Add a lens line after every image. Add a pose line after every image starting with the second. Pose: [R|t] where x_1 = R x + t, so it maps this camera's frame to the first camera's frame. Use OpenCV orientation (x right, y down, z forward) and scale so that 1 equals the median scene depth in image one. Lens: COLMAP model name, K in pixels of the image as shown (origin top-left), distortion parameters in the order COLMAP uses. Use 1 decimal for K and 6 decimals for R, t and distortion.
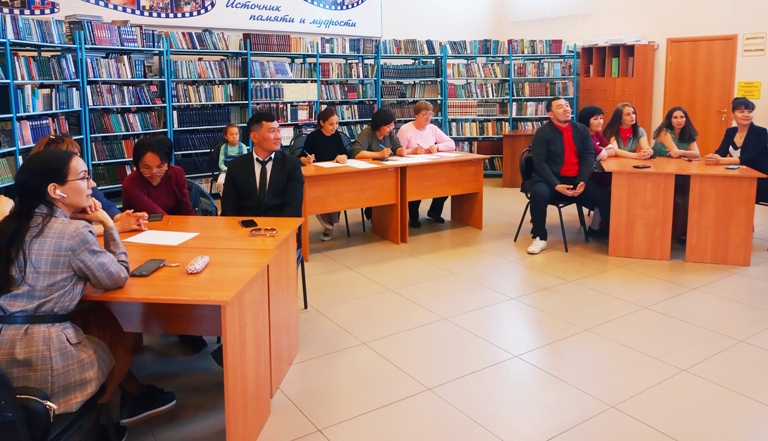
lens RADIAL K [[588.8, 0, 384.4], [0, 588.8, 155.4], [0, 0, 1]] dist [0.046806, -0.074674]
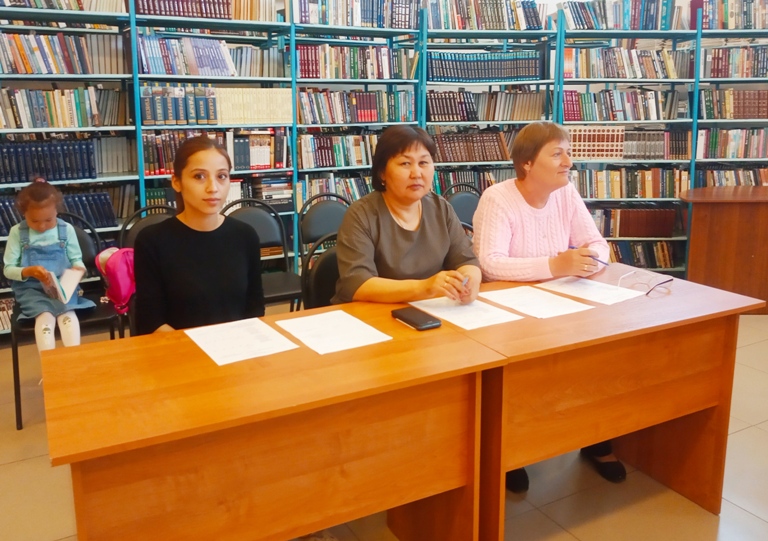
lens RADIAL K [[714.9, 0, 385.4], [0, 714.9, 230.4], [0, 0, 1]] dist [0.023153, 0.000000]
pose [[0.997370, 0.013021, -0.071303, 0.003471], [-0.009517, 0.998741, 0.049261, -0.035899], [0.071854, -0.048453, 0.996238, 0.408147]]
